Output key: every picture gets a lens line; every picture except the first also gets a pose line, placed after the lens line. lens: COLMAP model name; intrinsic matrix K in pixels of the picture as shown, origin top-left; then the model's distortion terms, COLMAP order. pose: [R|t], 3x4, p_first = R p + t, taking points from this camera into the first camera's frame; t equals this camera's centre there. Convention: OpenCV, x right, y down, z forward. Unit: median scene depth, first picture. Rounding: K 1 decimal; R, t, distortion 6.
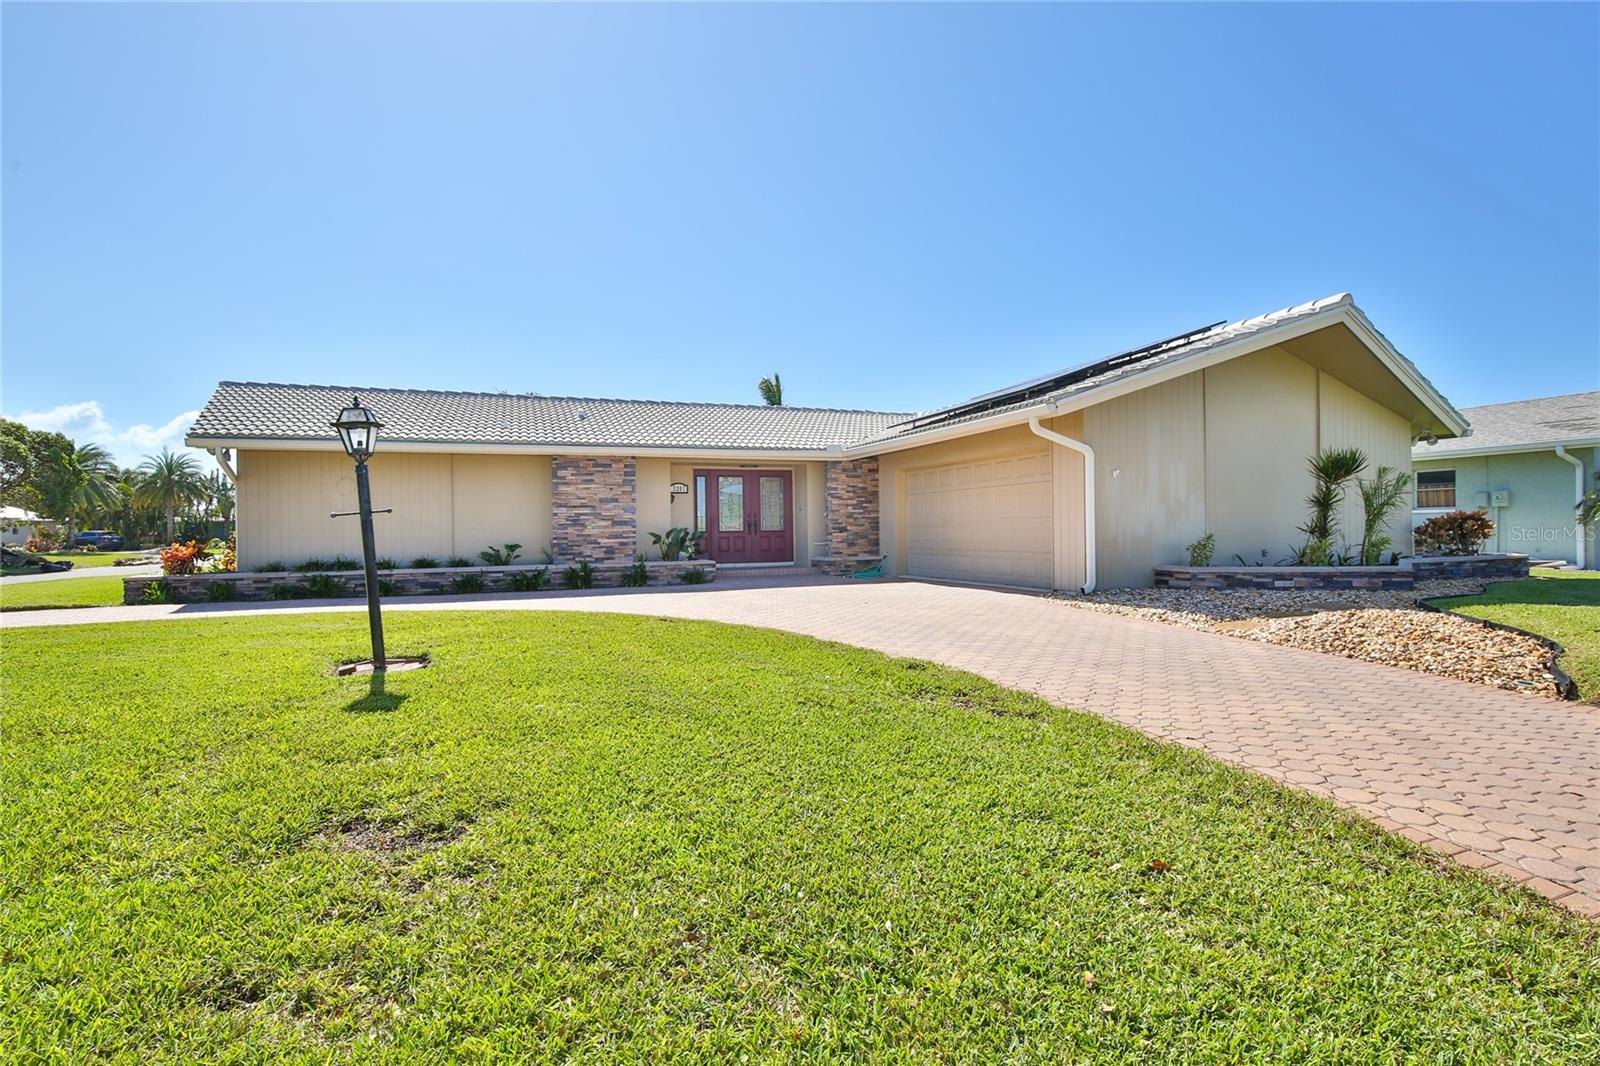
lens RADIAL K [[780.2, 0, 805.7], [0, 780.2, 526.1], [0, 0, 1]] dist [-0.028243, 0.002383]
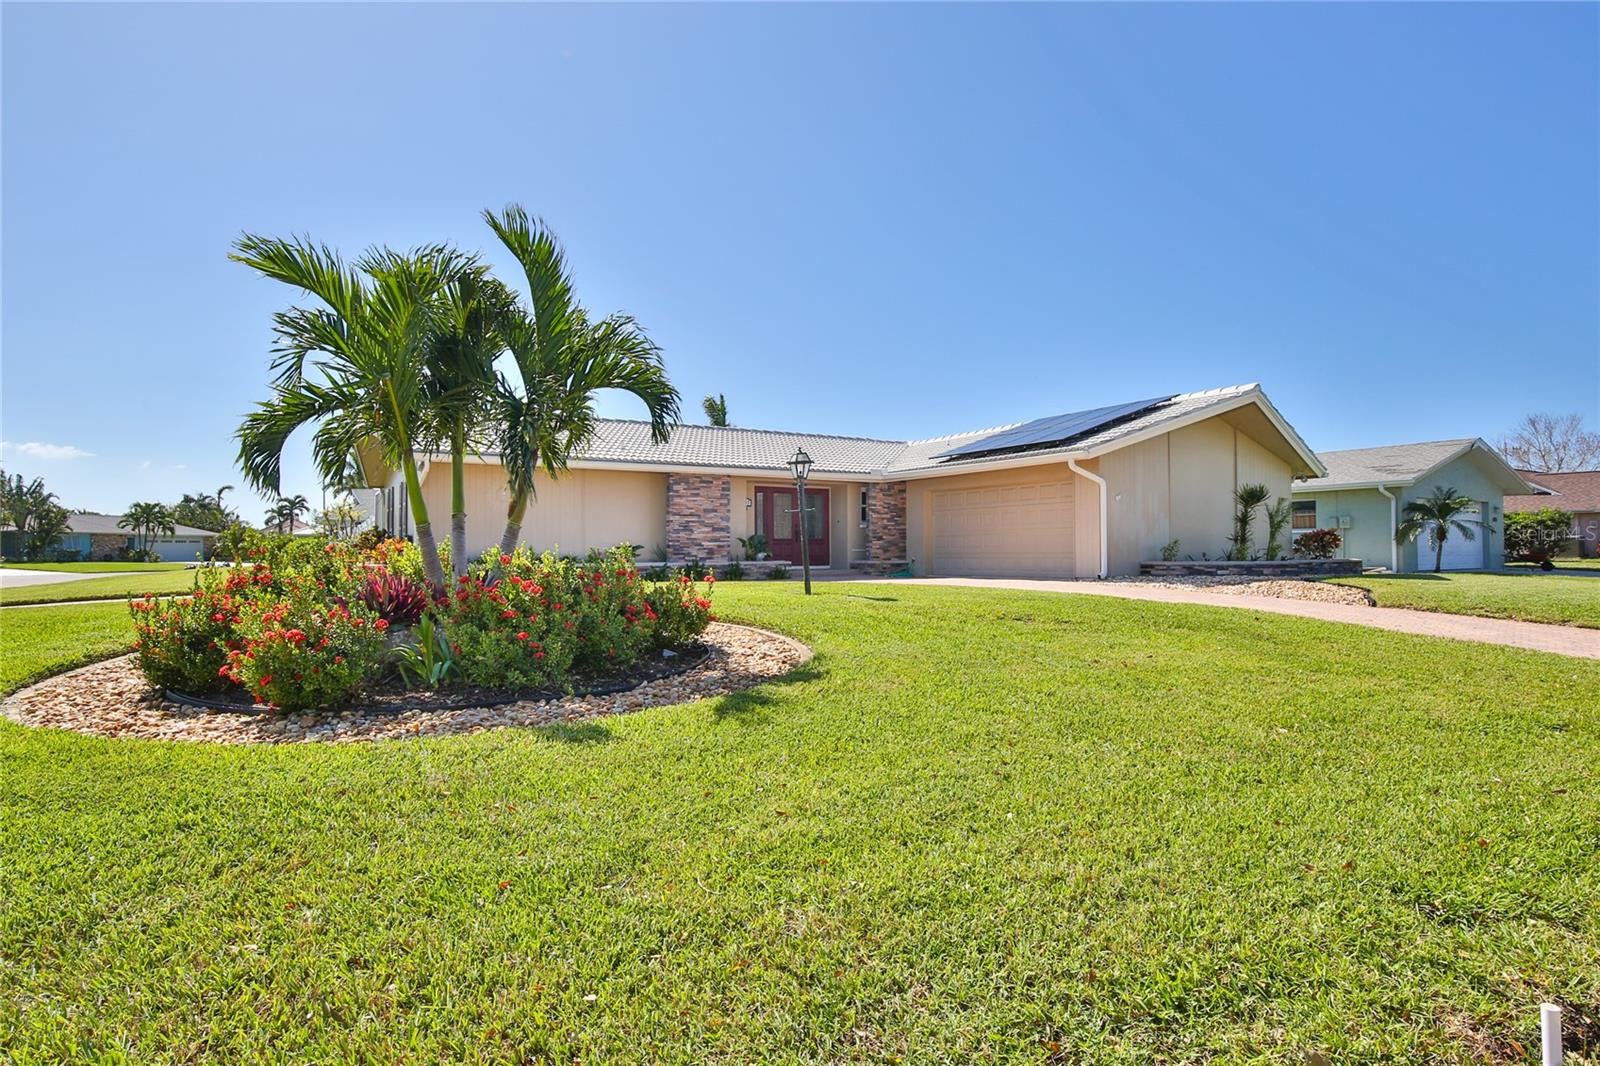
lens RADIAL K [[876.6, 0, 786.1], [0, 876.6, 522.8], [0, 0, 1]] dist [-0.067636, -0.002163]
pose [[0.987564, 0.016697, 0.156327, -0.350765], [-0.011770, 0.999406, -0.032394, 0.029497], [-0.156775, 0.030151, 0.987174, -0.384252]]
